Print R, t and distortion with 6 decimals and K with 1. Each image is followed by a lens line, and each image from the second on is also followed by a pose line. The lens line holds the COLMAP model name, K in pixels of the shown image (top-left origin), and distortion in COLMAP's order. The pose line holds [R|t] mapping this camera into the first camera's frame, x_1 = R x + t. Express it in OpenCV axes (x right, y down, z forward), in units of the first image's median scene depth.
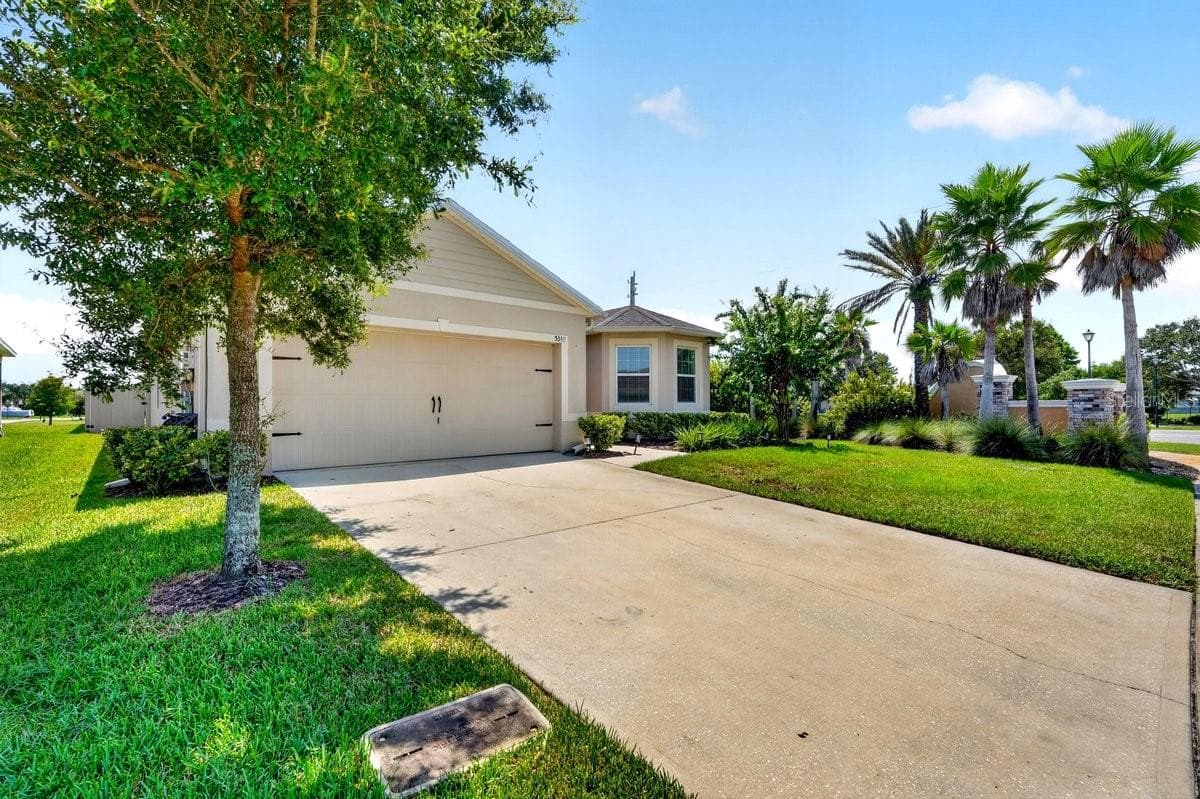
lens RADIAL K [[541.3, 0, 600.0], [0, 541.3, 399.5], [0, 0, 1]] dist [0.008012, 0.000123]
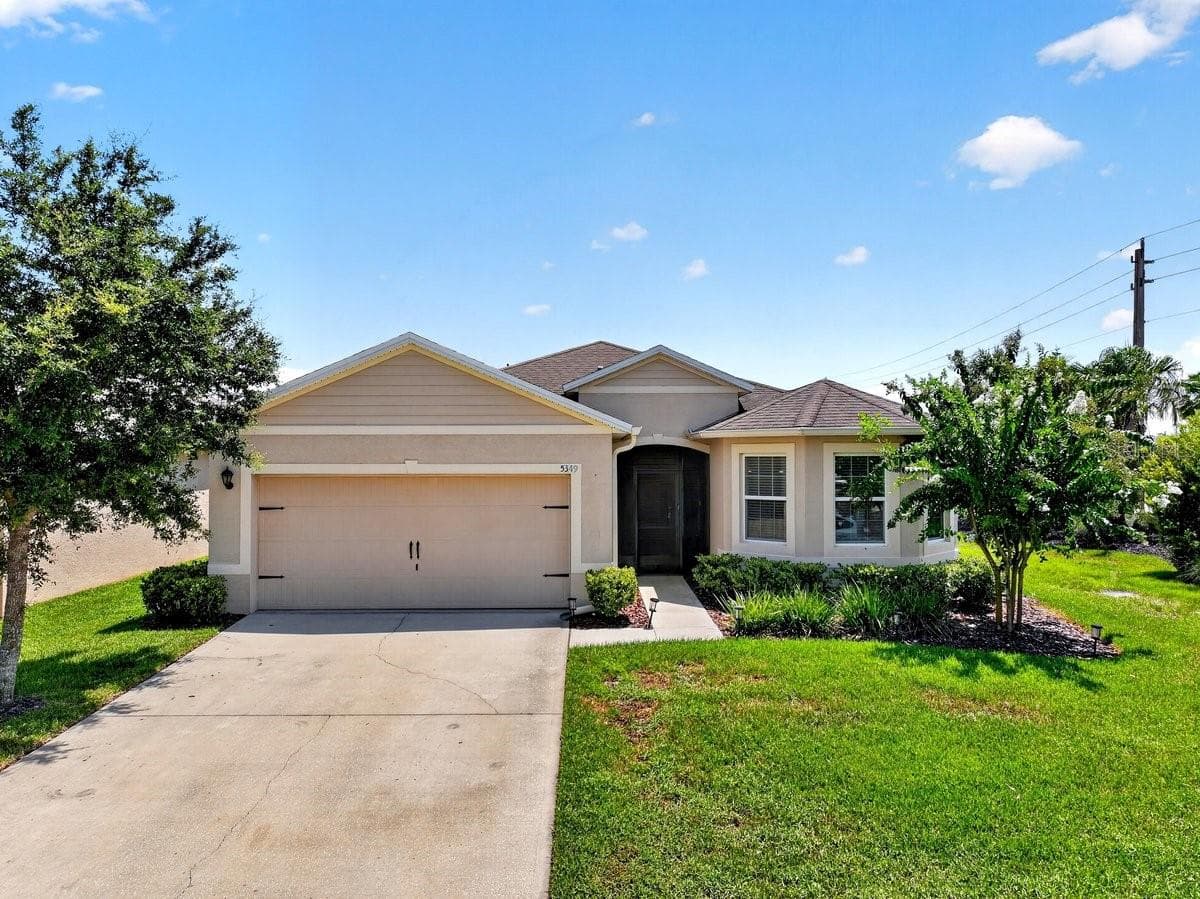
lens RADIAL K [[861.3, 0, 600.0], [0, 861.3, 449.5], [0, 0, 1]] dist [0.011470, 0.000283]
pose [[0.754564, -0.001188, -0.656225, 0.729591], [0.005843, 0.999971, 0.004908, -0.135369], [0.656200, -0.007538, 0.754549, 0.076265]]
